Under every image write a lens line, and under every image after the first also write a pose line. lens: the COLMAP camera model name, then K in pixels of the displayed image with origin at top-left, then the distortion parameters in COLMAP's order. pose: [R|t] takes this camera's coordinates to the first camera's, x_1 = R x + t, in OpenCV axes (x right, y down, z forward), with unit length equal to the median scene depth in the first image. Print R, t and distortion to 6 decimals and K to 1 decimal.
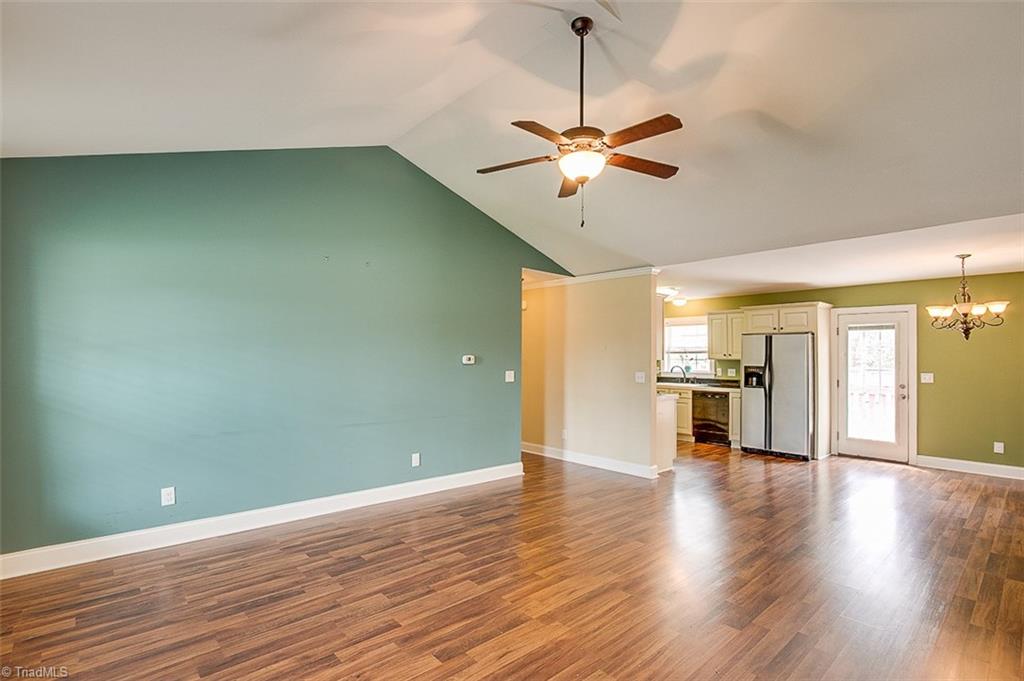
lens RADIAL K [[489.1, 0, 515.4], [0, 489.1, 343.0], [0, 0, 1]] dist [-0.002660, 0.002356]
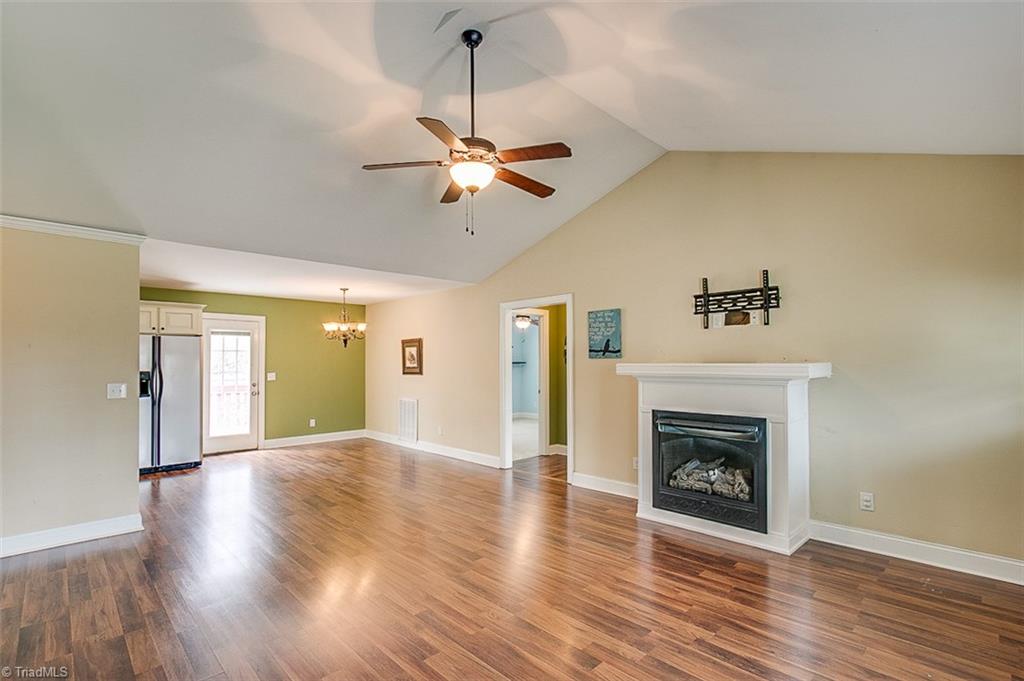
lens RADIAL K [[489.1, 0, 510.5], [0, 489.1, 359.0], [0, 0, 1]] dist [-0.002660, 0.002356]
pose [[-0.006568, -0.004556, 0.999968, -0.365330], [-0.025494, 0.999665, 0.004388, 0.005505], [-0.999653, -0.025464, -0.006682, 0.367927]]
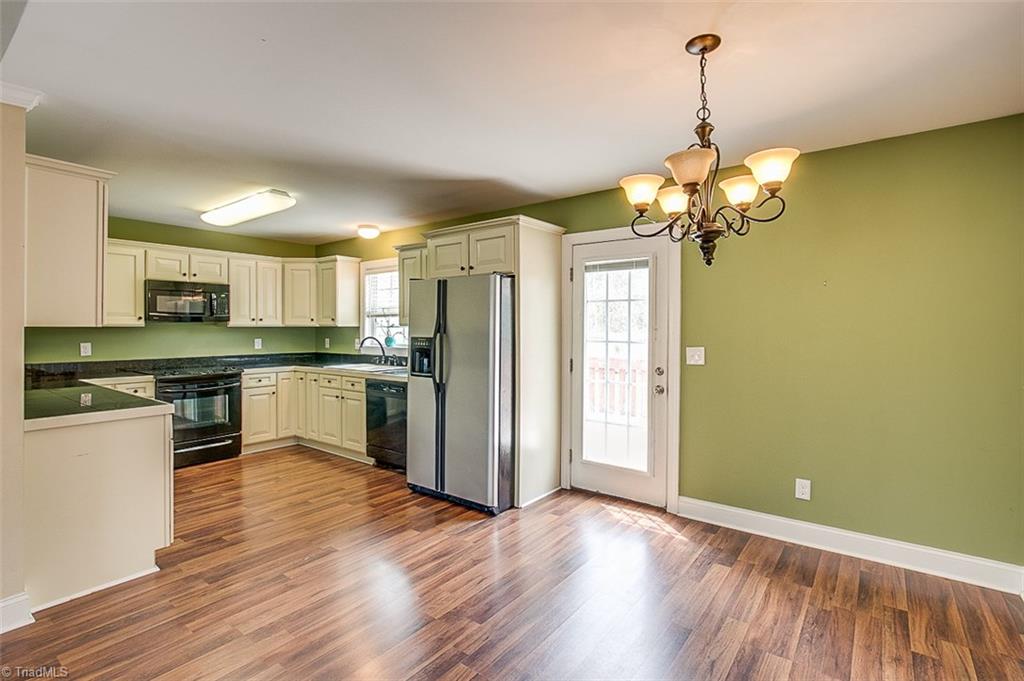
lens RADIAL K [[489.1, 0, 496.9], [0, 489.1, 327.4], [0, 0, 1]] dist [-0.002660, 0.002356]
pose [[0.988187, -0.008662, 0.153005, 0.494515], [0.004254, 0.999567, 0.029114, 0.021431], [-0.153191, -0.028119, 0.987796, 0.455273]]
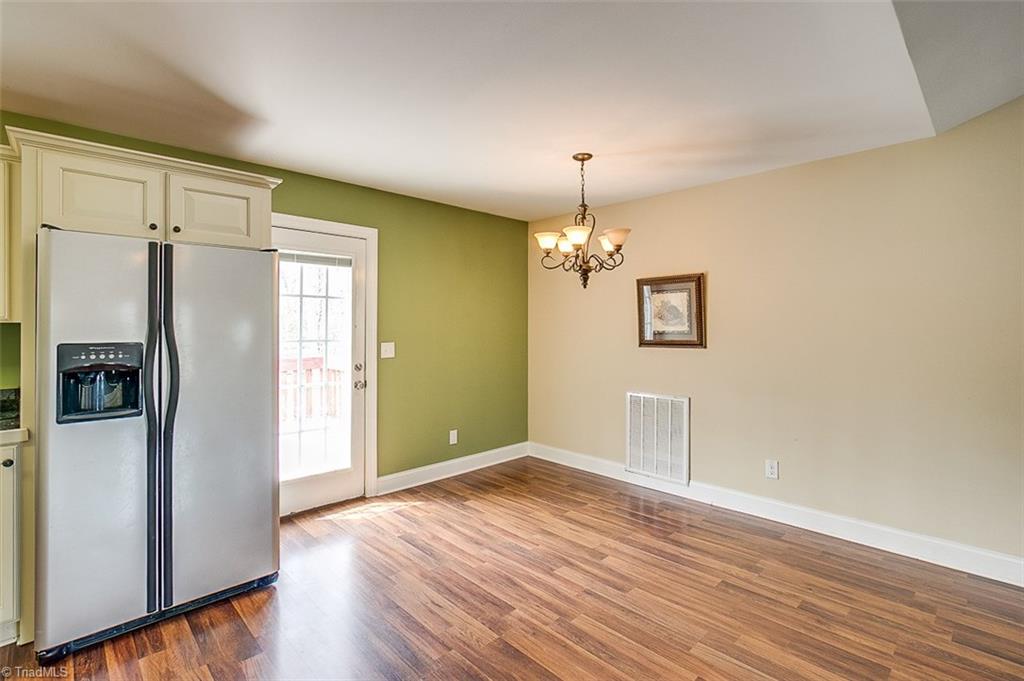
lens RADIAL K [[489.1, 0, 513.4], [0, 489.1, 327.5], [0, 0, 1]] dist [-0.002660, 0.002356]
pose [[-0.018795, -0.014668, 0.999716, 0.199744], [-0.028758, 0.999487, 0.014124, 0.026924], [-0.999410, -0.028485, -0.019208, 0.778038]]
